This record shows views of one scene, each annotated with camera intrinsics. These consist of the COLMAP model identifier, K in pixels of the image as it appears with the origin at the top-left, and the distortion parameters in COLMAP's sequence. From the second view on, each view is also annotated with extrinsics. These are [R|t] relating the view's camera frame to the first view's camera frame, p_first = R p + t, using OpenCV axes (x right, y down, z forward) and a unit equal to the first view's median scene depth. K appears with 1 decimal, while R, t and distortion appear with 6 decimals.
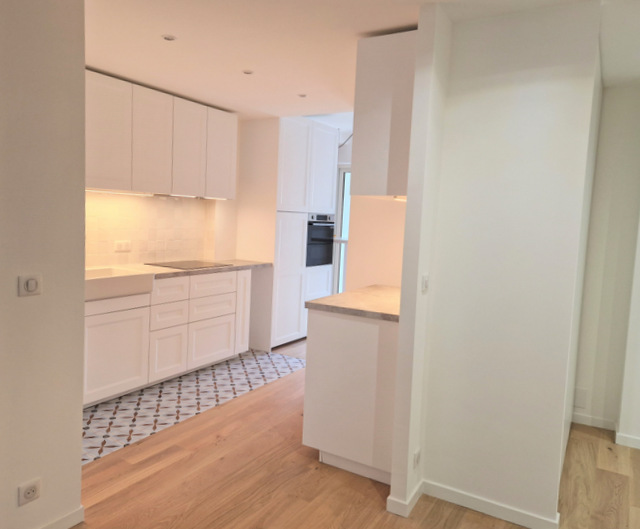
lens RADIAL K [[517.2, 0, 317.3], [0, 517.2, 263.3], [0, 0, 1]] dist [0.065749, 0.002483]
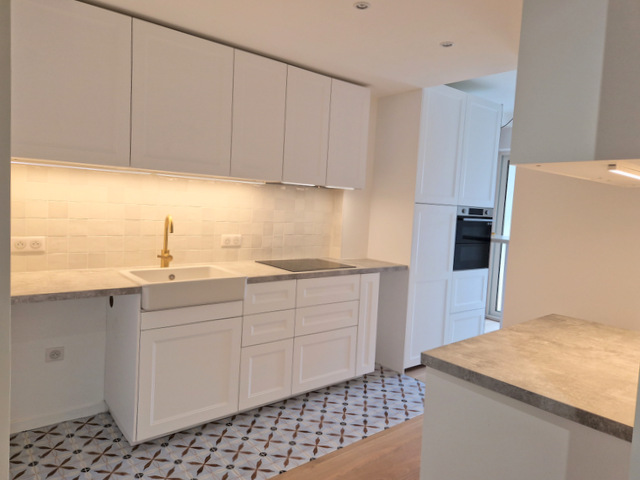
lens RADIAL K [[449.6, 0, 321.4], [0, 449.6, 234.5], [0, 0, 1]] dist [0.044742, -0.014946]
pose [[0.942606, 0.025514, -0.332932, 0.023868], [-0.039227, 0.998633, -0.034532, -0.023403], [0.331596, 0.045610, 0.942318, 0.329933]]
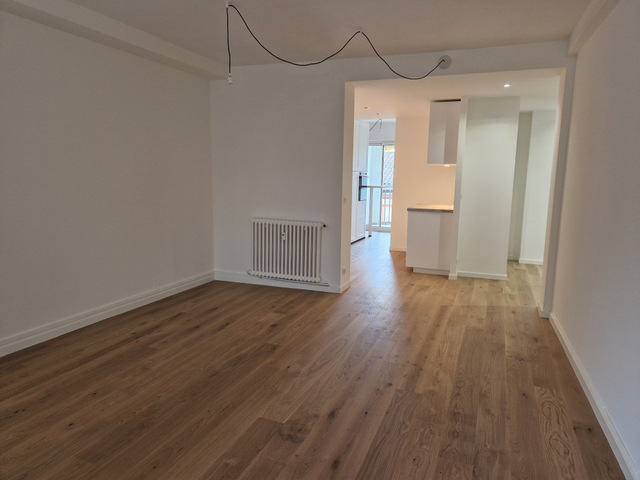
lens RADIAL K [[432.0, 0, 318.1], [0, 432.0, 242.1], [0, 0, 1]] dist [0.011633, -0.003612]
pose [[0.989185, -0.056771, 0.135243, -0.440396], [0.046996, 0.996120, 0.074401, 0.037932], [-0.138942, -0.067241, 0.988015, -0.593334]]
